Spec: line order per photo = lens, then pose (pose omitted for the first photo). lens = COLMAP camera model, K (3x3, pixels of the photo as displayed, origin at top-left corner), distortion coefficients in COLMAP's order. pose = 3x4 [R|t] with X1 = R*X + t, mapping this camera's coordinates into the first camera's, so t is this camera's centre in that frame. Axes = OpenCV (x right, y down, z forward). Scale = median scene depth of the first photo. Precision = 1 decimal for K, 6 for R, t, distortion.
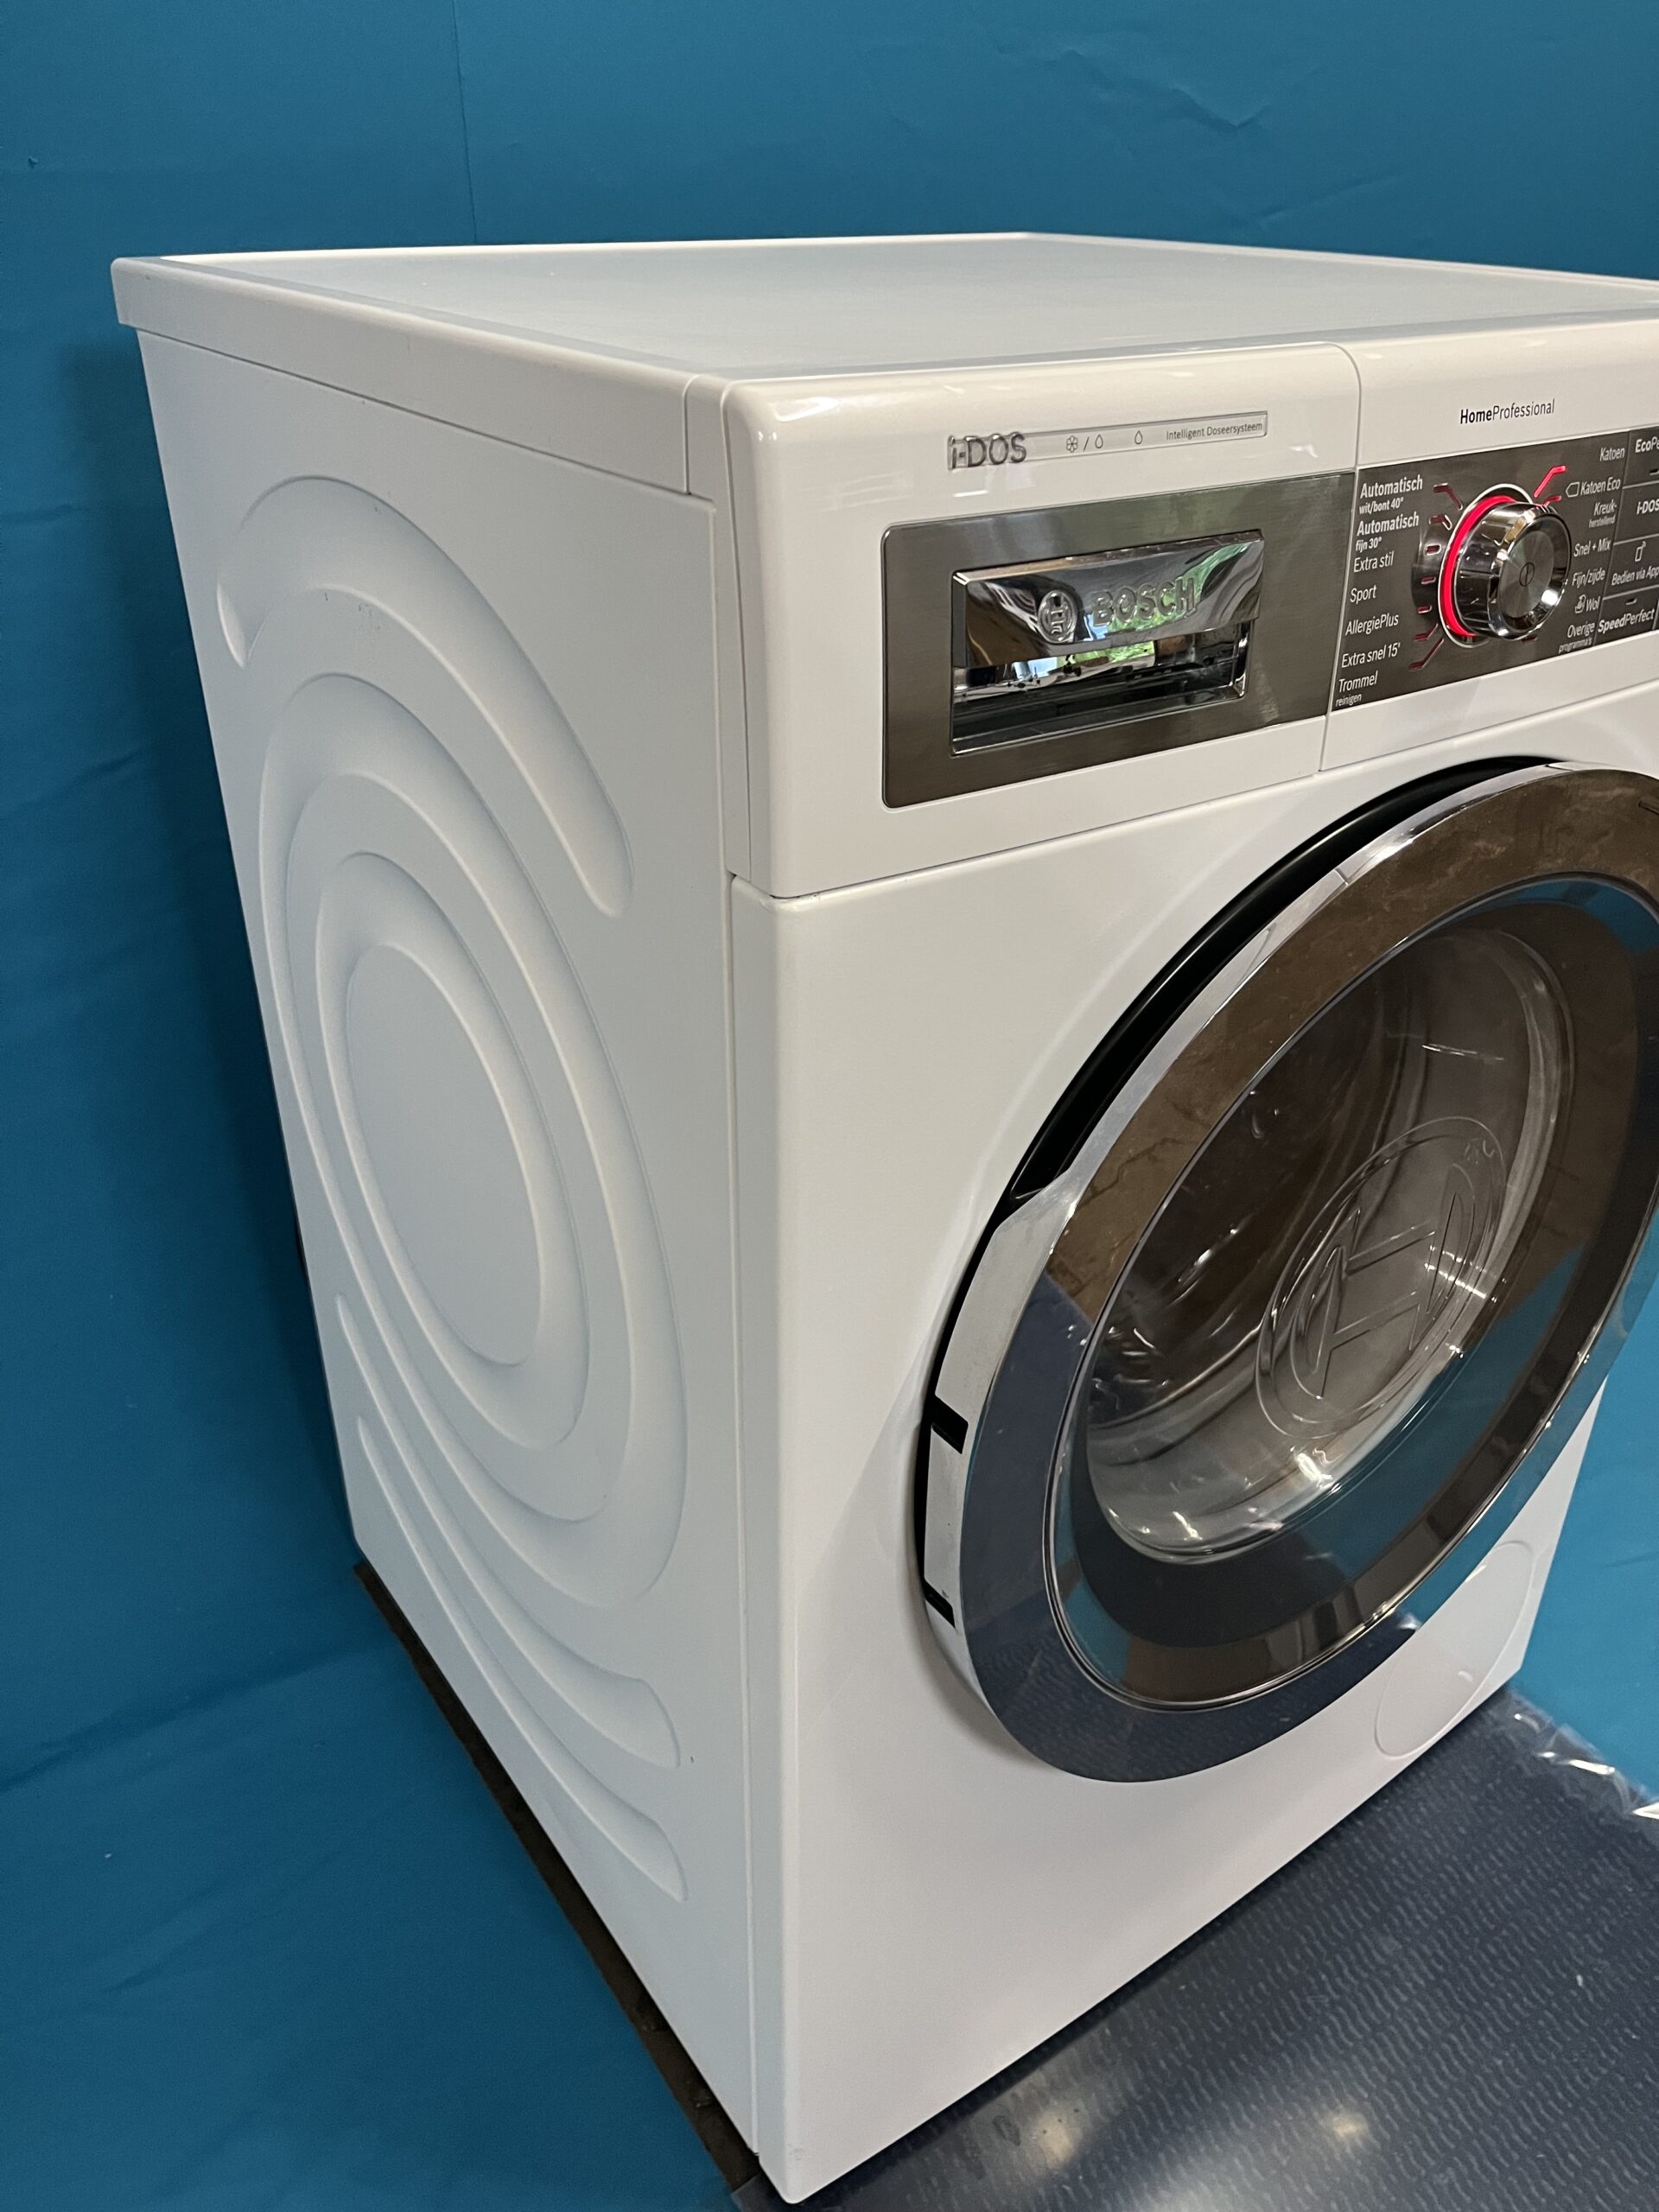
lens RADIAL K [[1698.8, 0, 822.4], [0, 1698.8, 1119.1], [0, 0, 1]] dist [0.042556, -0.077140]
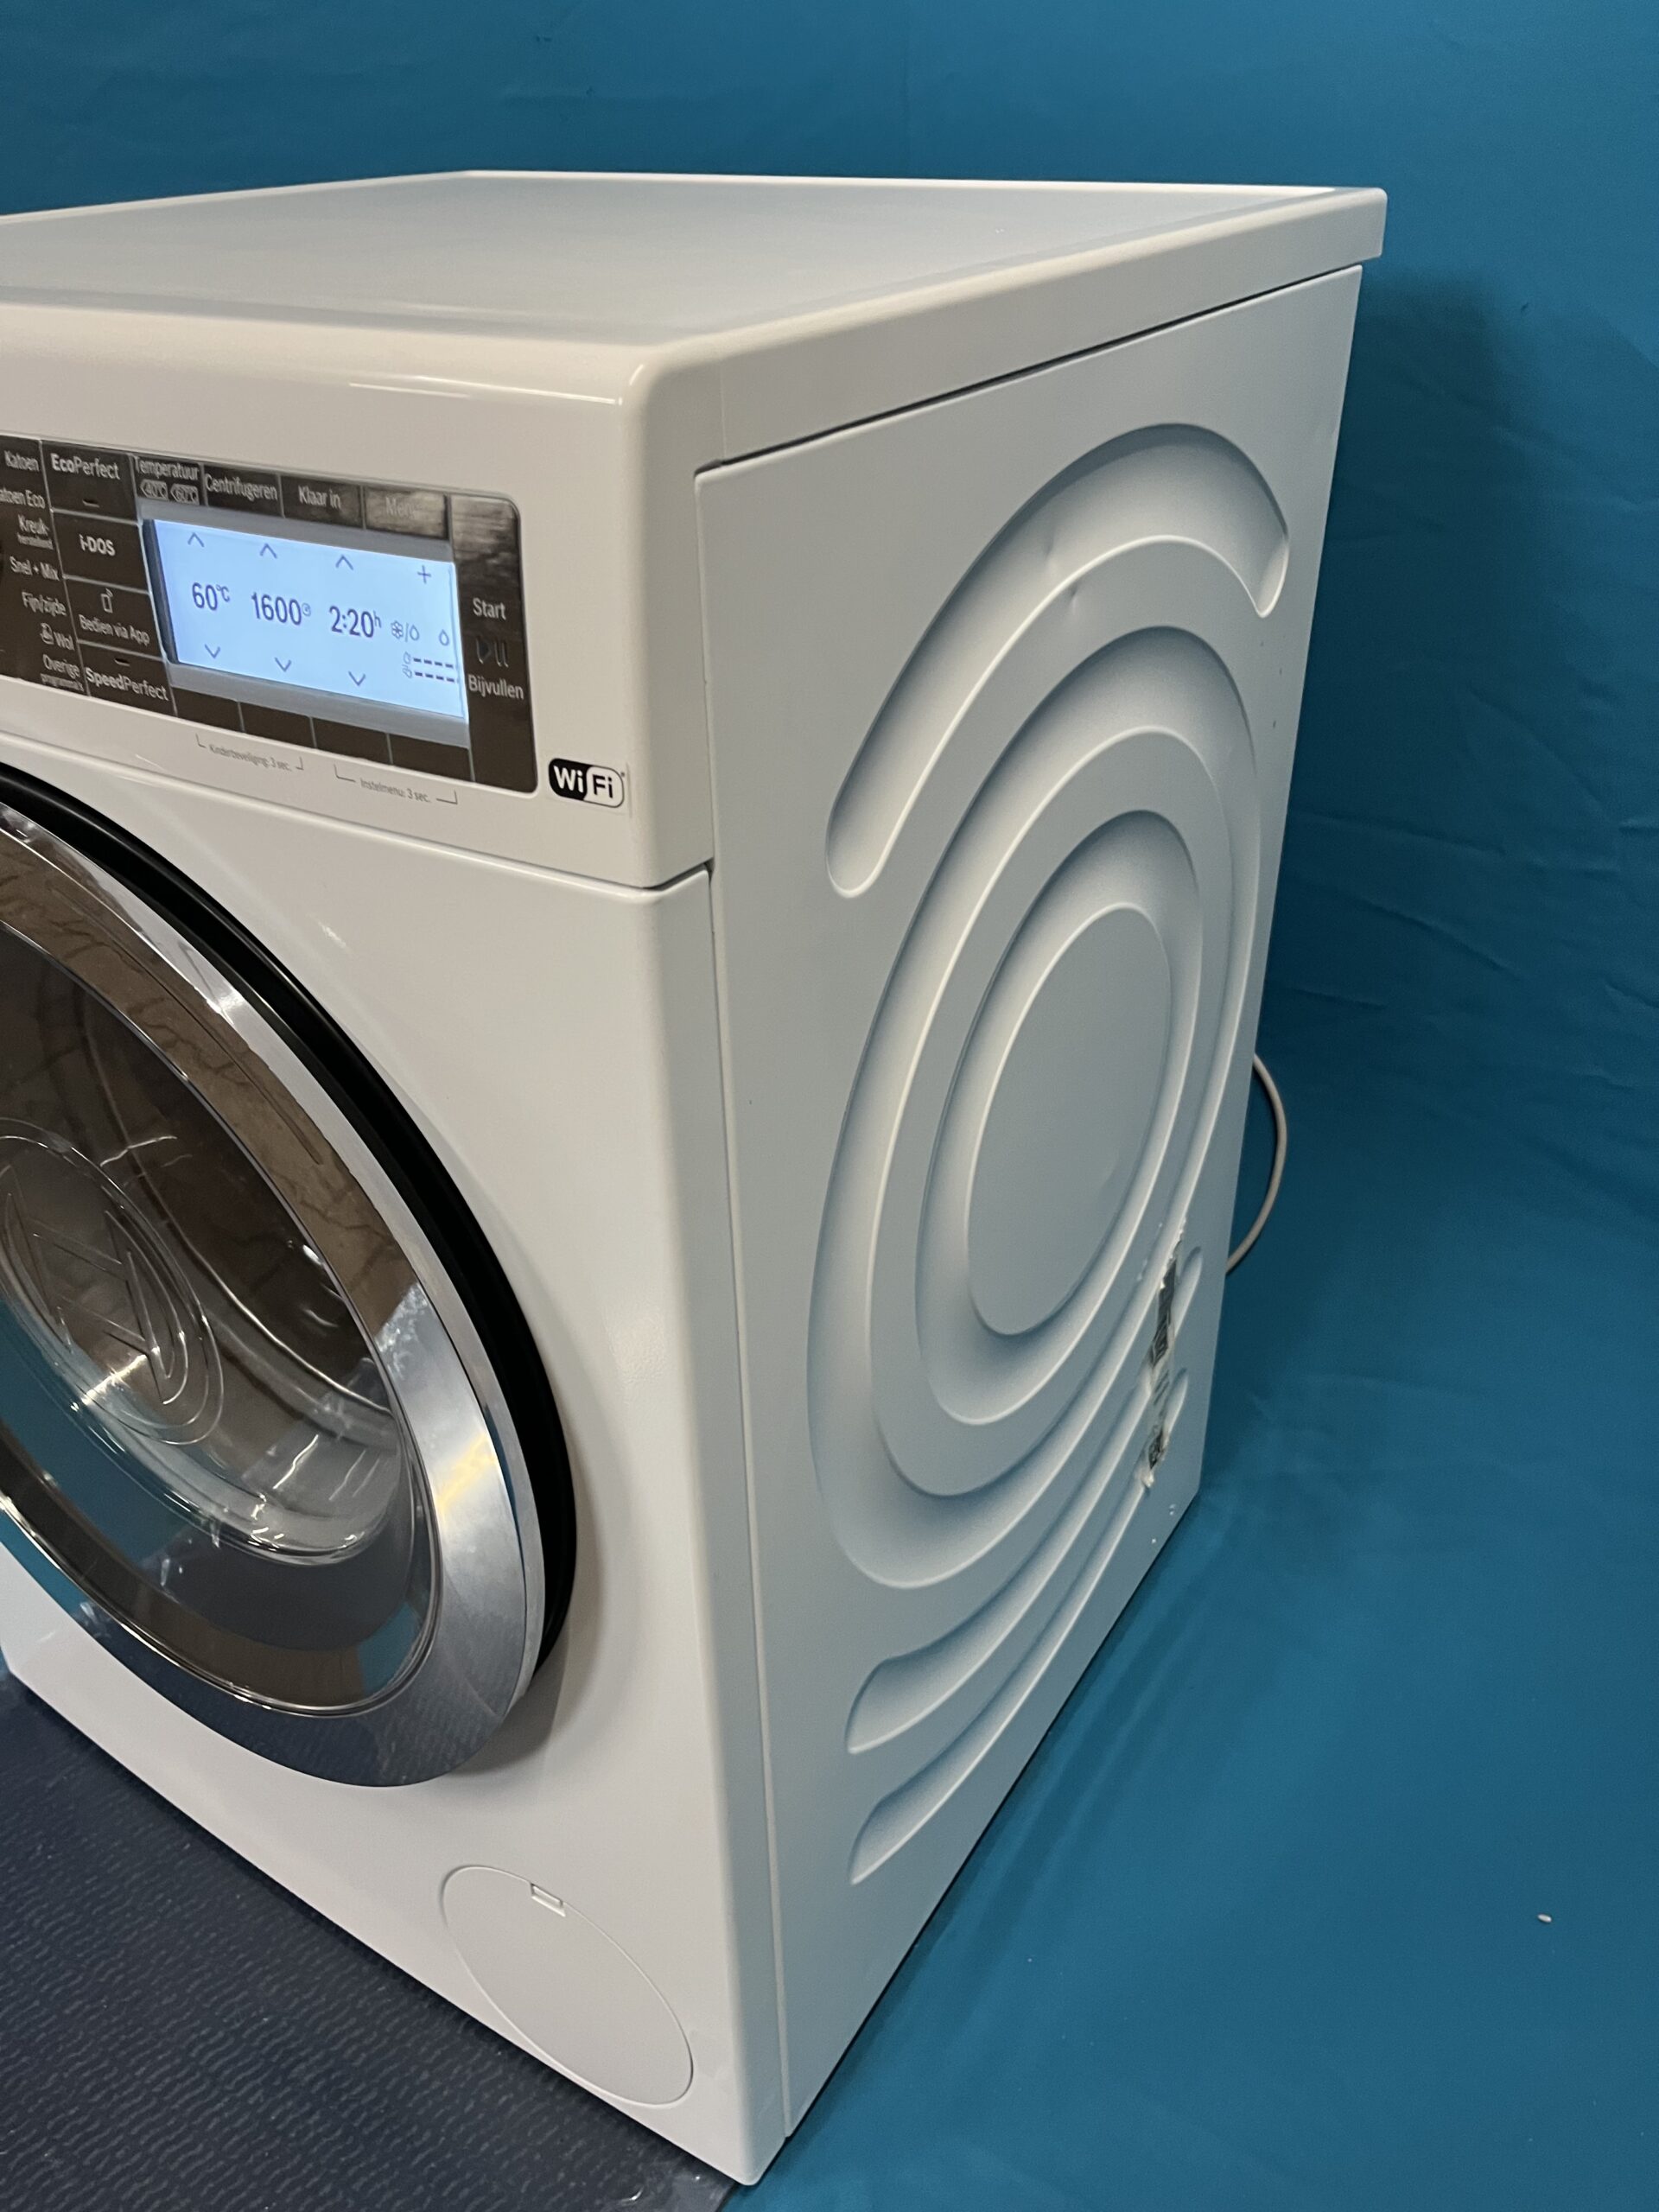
lens RADIAL K [[1698.8, 0, 822.4], [0, 1698.8, 1119.1], [0, 0, 1]] dist [0.042556, -0.077140]
pose [[0.366066, 0.483519, -0.795113, 0.954351], [-0.453578, 0.838763, 0.301239, -0.366444], [0.812566, 0.250373, 0.526356, 0.638158]]
